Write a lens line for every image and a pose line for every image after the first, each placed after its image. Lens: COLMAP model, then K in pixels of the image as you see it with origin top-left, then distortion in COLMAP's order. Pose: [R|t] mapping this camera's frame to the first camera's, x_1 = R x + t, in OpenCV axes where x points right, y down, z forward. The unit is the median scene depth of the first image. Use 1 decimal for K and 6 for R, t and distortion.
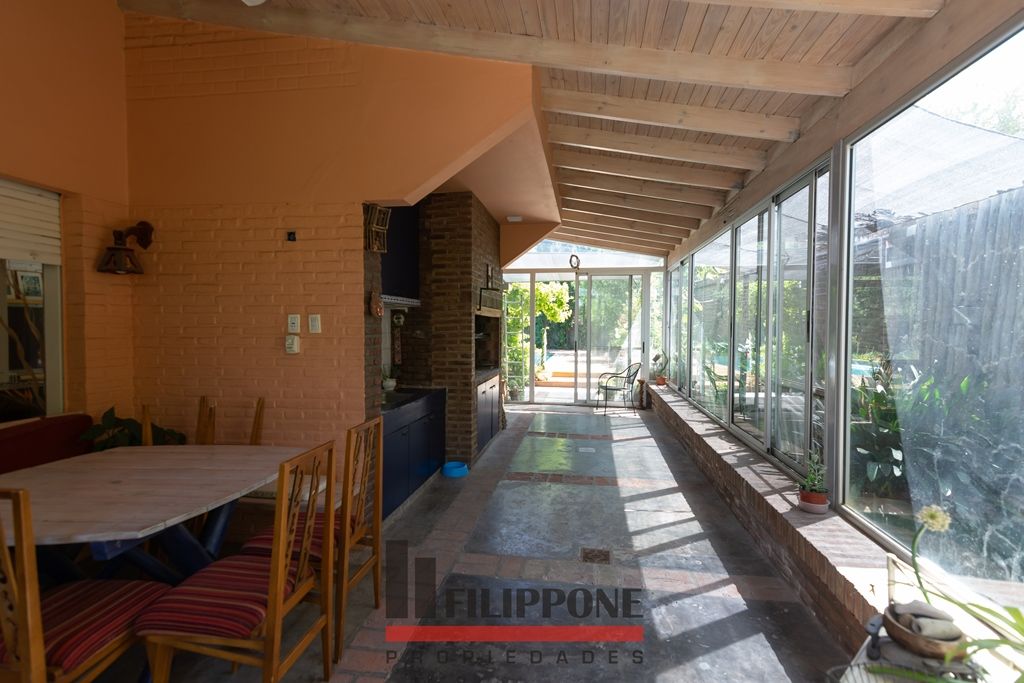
lens RADIAL K [[491.1, 0, 519.4], [0, 491.1, 340.1], [0, 0, 1]] dist [0.025222, 0.002558]
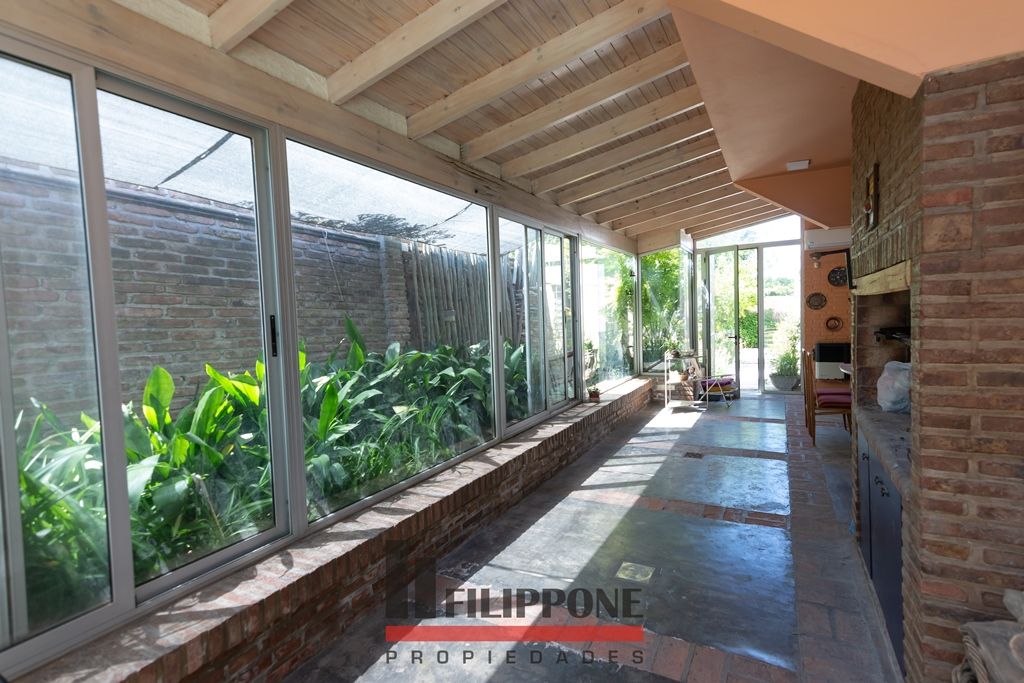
lens RADIAL K [[491.1, 0, 521.1], [0, 491.1, 336.9], [0, 0, 1]] dist [0.025222, 0.002558]
pose [[-0.940402, 0.005751, 0.340017, 0.116719], [0.033187, 0.996636, 0.074930, -0.086527], [-0.338442, 0.081748, -0.937430, 2.327893]]
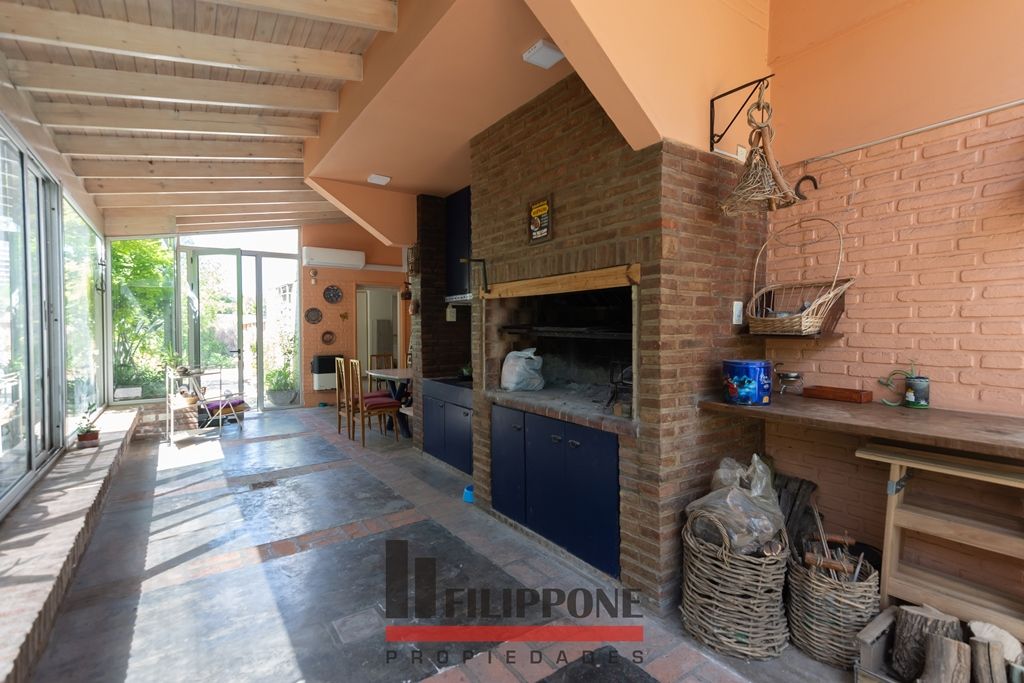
lens RADIAL K [[491.1, 0, 520.2], [0, 491.1, 337.1], [0, 0, 1]] dist [0.025222, 0.002558]
pose [[-0.736604, 0.004581, -0.676309, 0.484882], [-0.023645, 0.999191, 0.032521, -0.033309], [0.675911, 0.039947, -0.735900, 2.139761]]
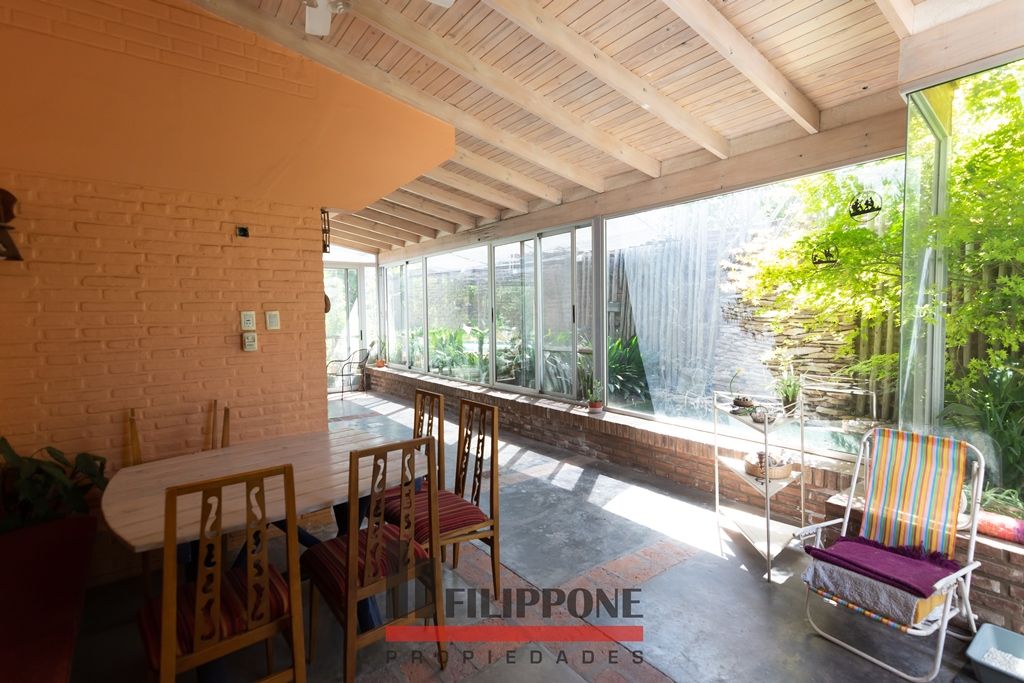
lens RADIAL K [[491.1, 0, 518.9], [0, 491.1, 342.6], [0, 0, 1]] dist [0.025222, 0.002558]
pose [[0.702495, -0.060342, 0.709126, -0.677028], [0.039000, 0.998166, 0.046302, -0.012519], [-0.710620, -0.004871, 0.703560, -0.072260]]
